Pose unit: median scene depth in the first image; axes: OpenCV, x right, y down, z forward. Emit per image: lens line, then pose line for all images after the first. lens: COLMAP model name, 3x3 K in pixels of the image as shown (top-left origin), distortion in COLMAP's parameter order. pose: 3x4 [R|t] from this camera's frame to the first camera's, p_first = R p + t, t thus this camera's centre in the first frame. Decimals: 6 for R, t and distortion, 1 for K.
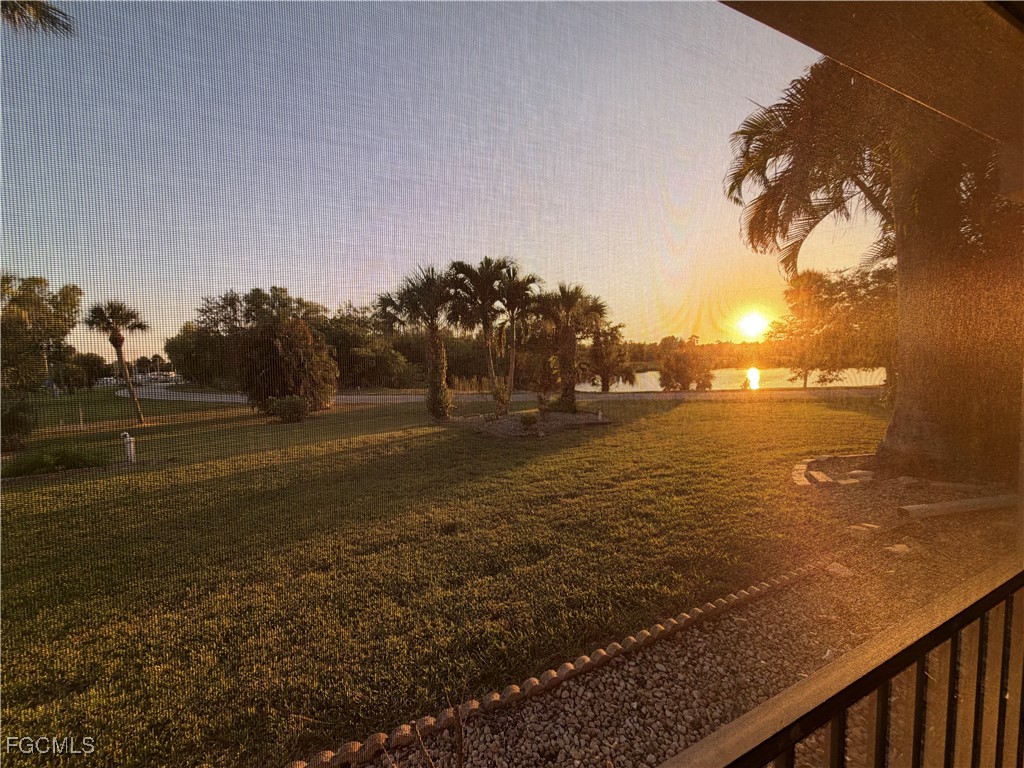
lens RADIAL K [[408.7, 0, 506.8], [0, 408.7, 385.1], [0, 0, 1]] dist [-0.001285, 0.000966]
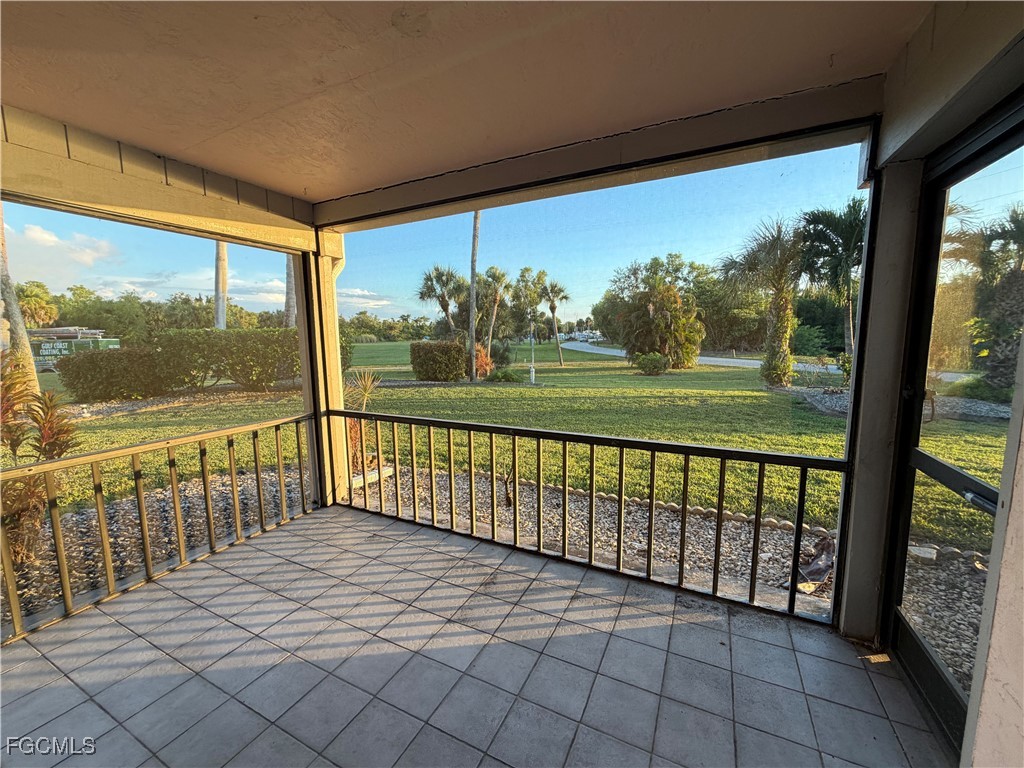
lens RADIAL K [[408.7, 0, 509.9], [0, 408.7, 385.2], [0, 0, 1]] dist [-0.001285, 0.000966]
pose [[0.616607, 0.125077, -0.777272, 0.196236], [-0.052549, 0.991636, 0.117885, 0.001458], [0.785516, -0.031844, 0.618022, -0.067700]]
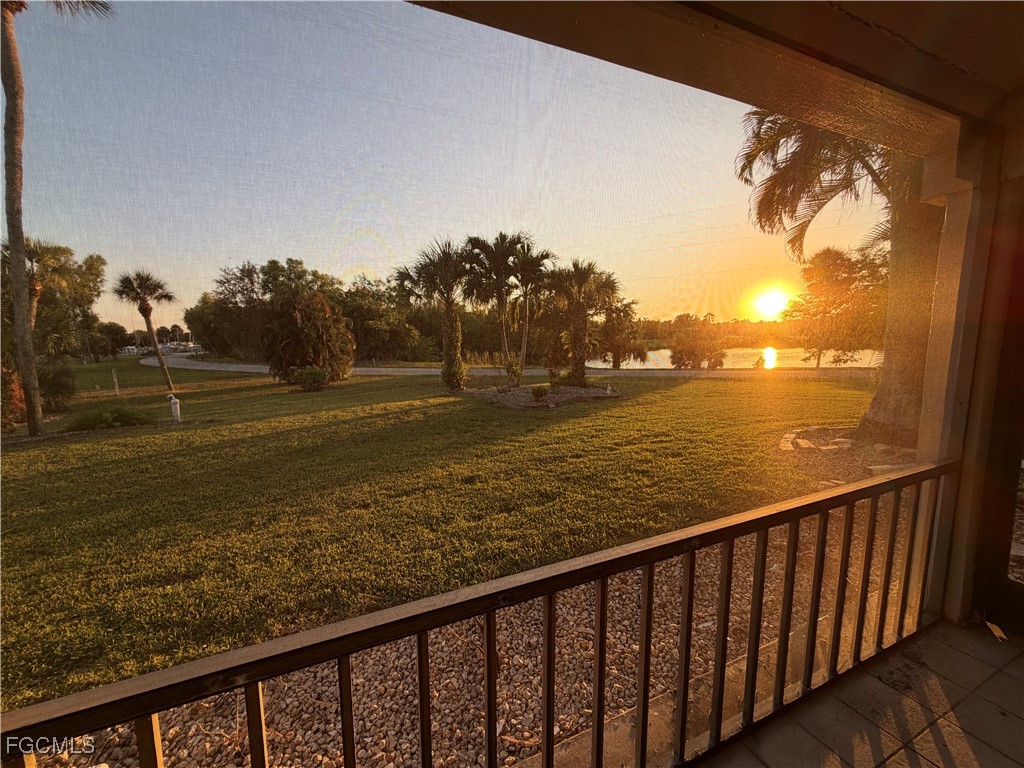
lens RADIAL K [[408.7, 0, 507.5], [0, 408.7, 384.5], [0, 0, 1]] dist [-0.001285, 0.000966]
pose [[0.999520, 0.018555, -0.024823, -0.002781], [-0.017092, 0.998175, 0.057923, 0.005549], [0.025853, -0.057471, 0.998012, -0.039042]]
